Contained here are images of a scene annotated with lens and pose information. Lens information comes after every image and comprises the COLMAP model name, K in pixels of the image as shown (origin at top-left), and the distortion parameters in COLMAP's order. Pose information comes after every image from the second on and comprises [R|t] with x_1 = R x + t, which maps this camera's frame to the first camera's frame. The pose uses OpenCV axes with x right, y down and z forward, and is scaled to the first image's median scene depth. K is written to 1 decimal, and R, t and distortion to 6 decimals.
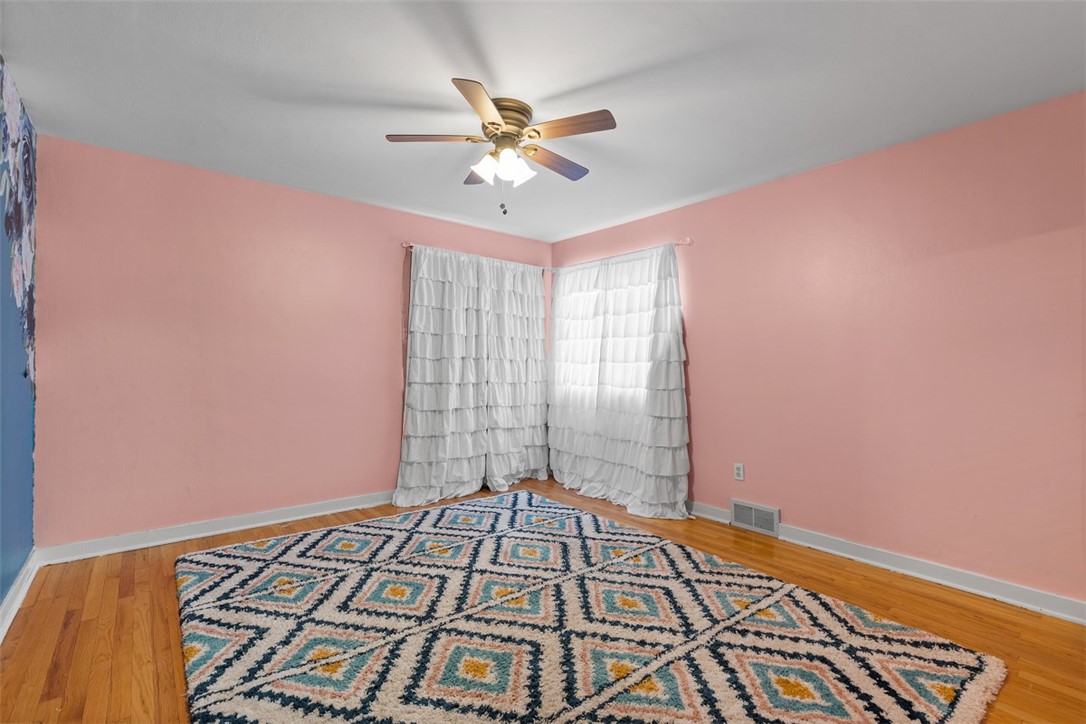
lens RADIAL K [[494.3, 0, 552.4], [0, 494.3, 363.2], [0, 0, 1]] dist [0.008074, 0.000981]
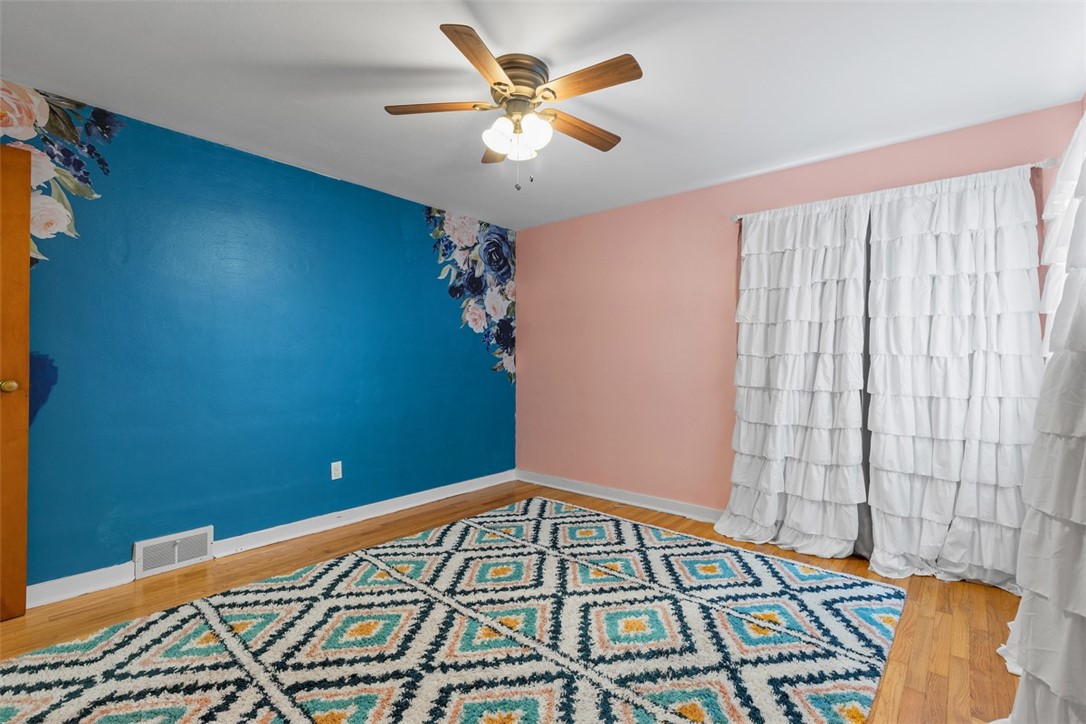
lens RADIAL K [[494.3, 0, 542.4], [0, 494.3, 360.9], [0, 0, 1]] dist [0.008074, 0.000981]
pose [[0.169137, -0.005494, -0.985577, 0.775887], [-0.000447, 0.999984, -0.005651, 0.004079], [0.985592, 0.001396, 0.169132, 0.903192]]
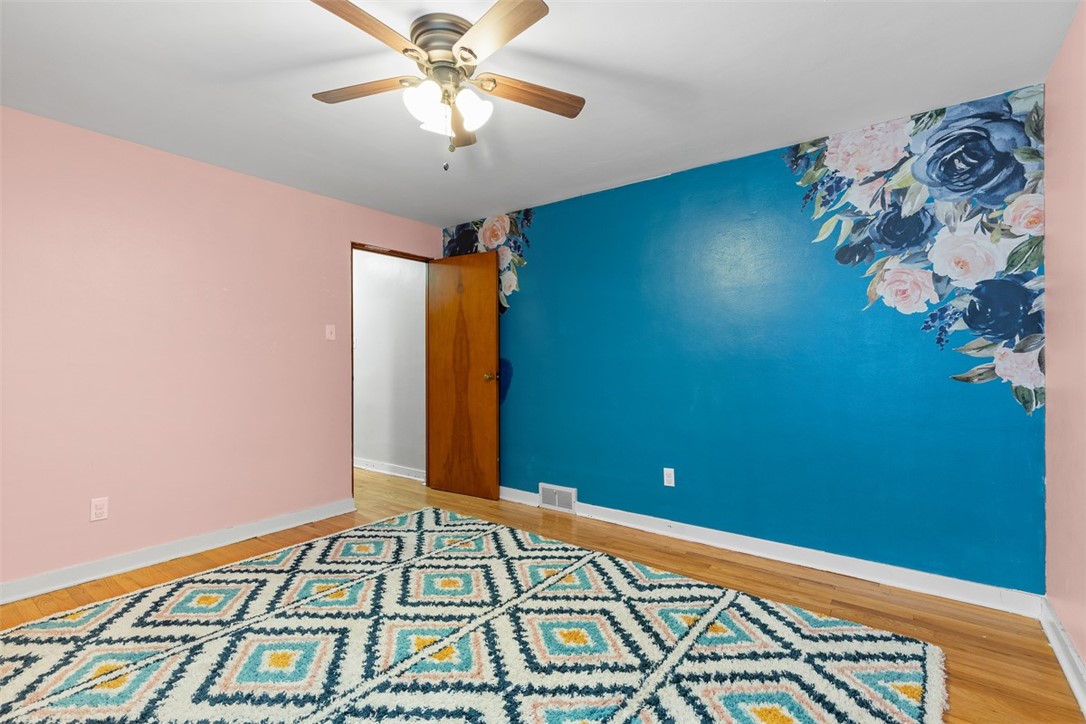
lens RADIAL K [[494.3, 0, 552.6], [0, 494.3, 362.0], [0, 0, 1]] dist [0.008074, 0.000981]
pose [[-0.972256, -0.004902, -0.233867, -0.080527], [-0.004263, 0.999986, -0.003239, -0.002029], [0.233880, -0.002152, -0.972263, 1.805583]]
